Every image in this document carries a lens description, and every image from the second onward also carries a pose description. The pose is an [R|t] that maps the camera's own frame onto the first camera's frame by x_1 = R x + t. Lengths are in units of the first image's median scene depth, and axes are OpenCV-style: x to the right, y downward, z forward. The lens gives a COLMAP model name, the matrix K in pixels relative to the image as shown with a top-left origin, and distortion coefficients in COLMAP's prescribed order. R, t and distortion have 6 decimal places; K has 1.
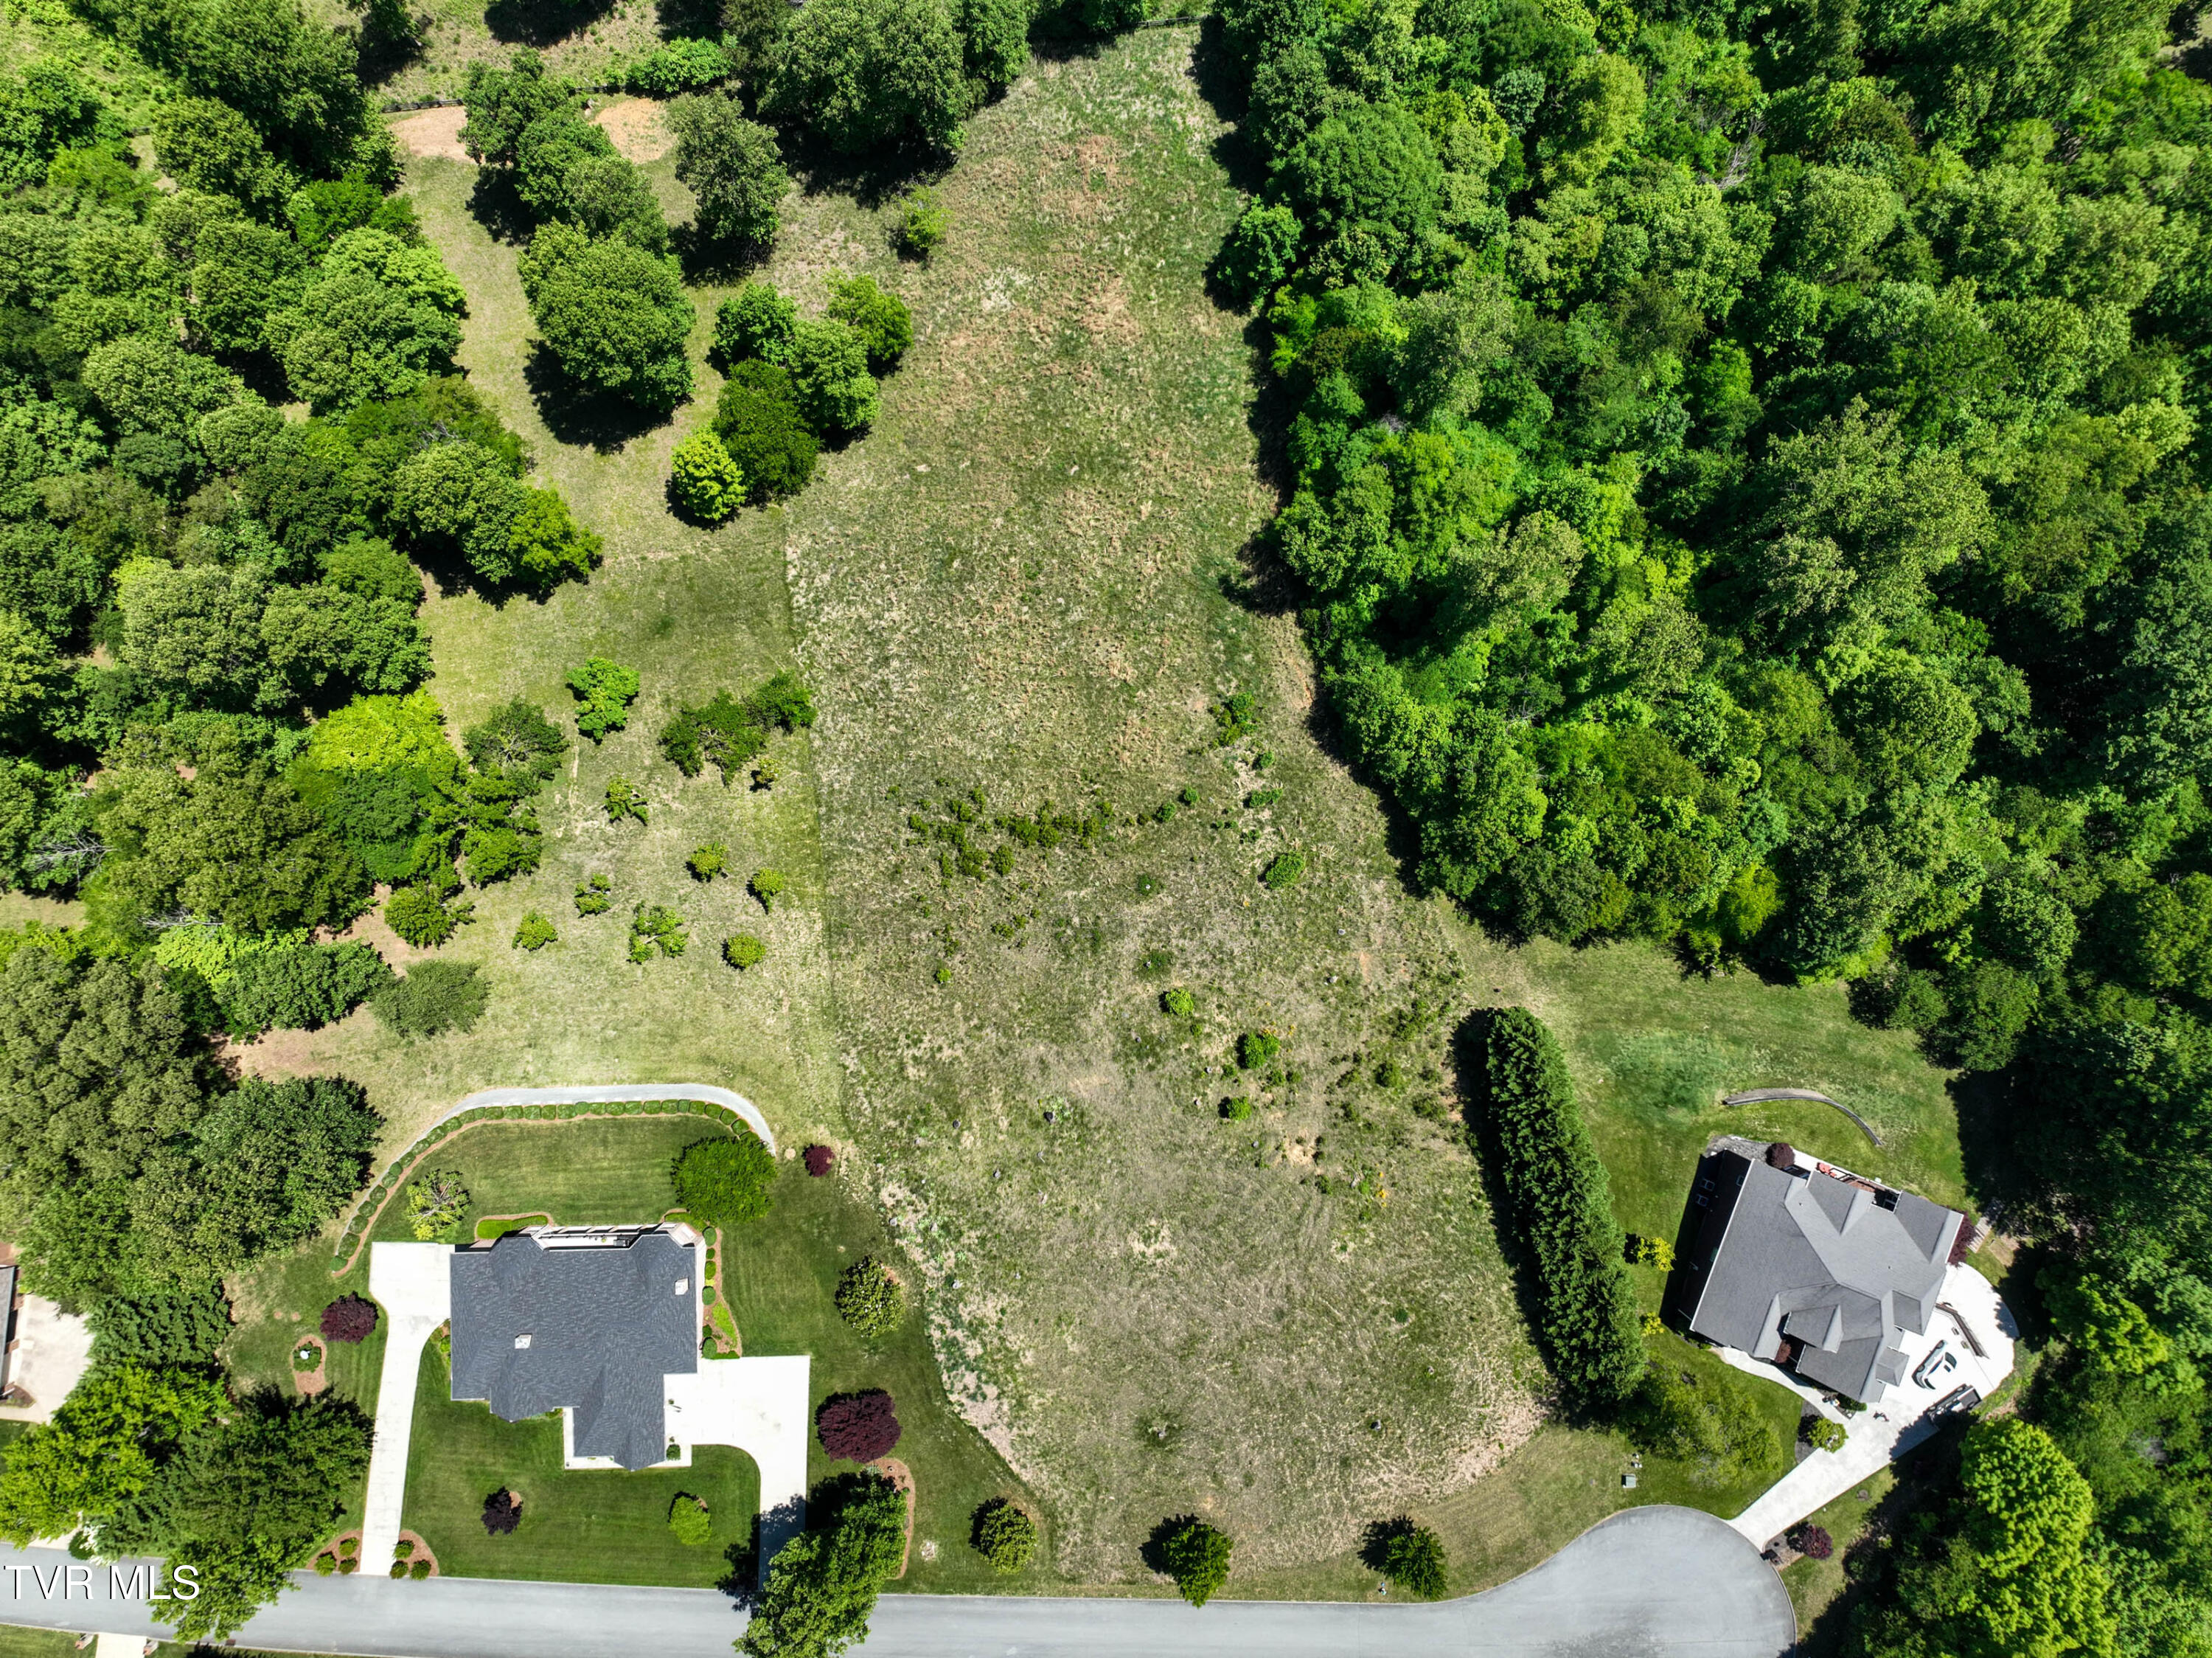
lens RADIAL K [[1551.0, 0, 1117.3], [0, 1551.0, 829.6], [0, 0, 1]] dist [0.001437, 0.012146]
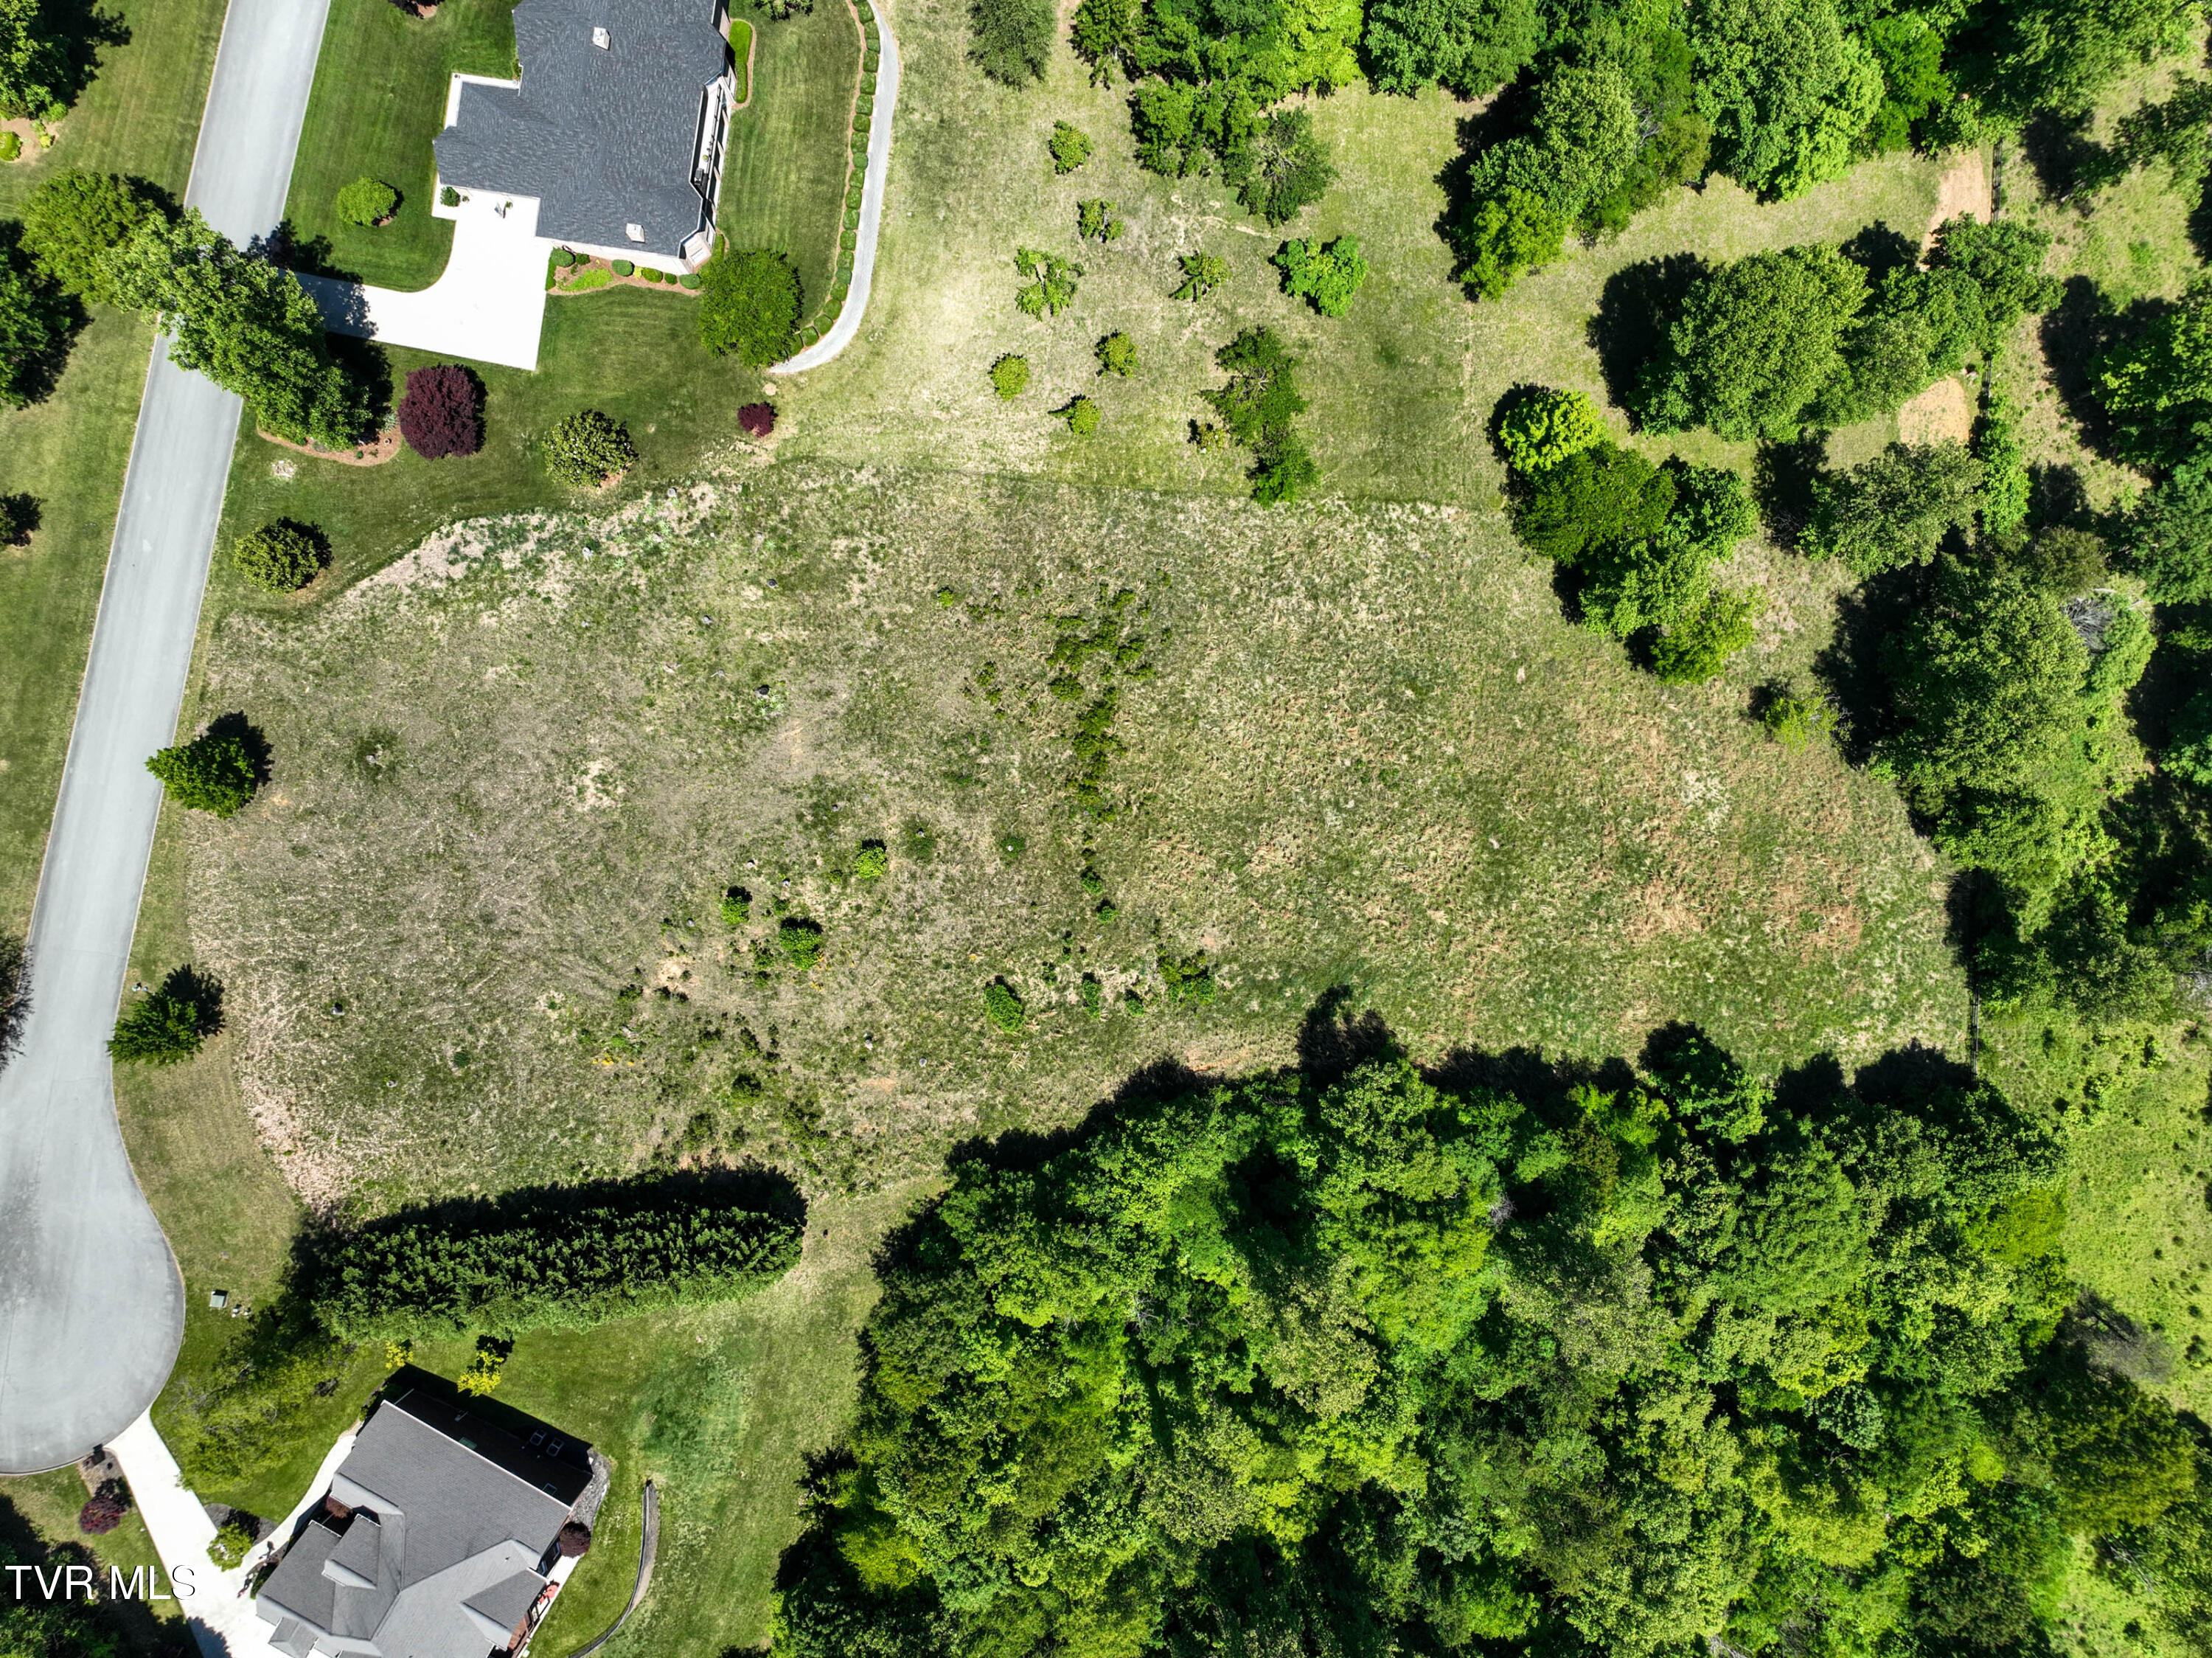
lens RADIAL K [[1551.0, 0, 1102.4], [0, 1551.0, 825.8], [0, 0, 1]] dist [0.001437, 0.012146]
pose [[-0.154182, 0.987366, -0.036545, 0.032162], [-0.987952, -0.154562, -0.007779, -0.004714], [-0.013330, 0.034905, 0.999302, 0.137899]]
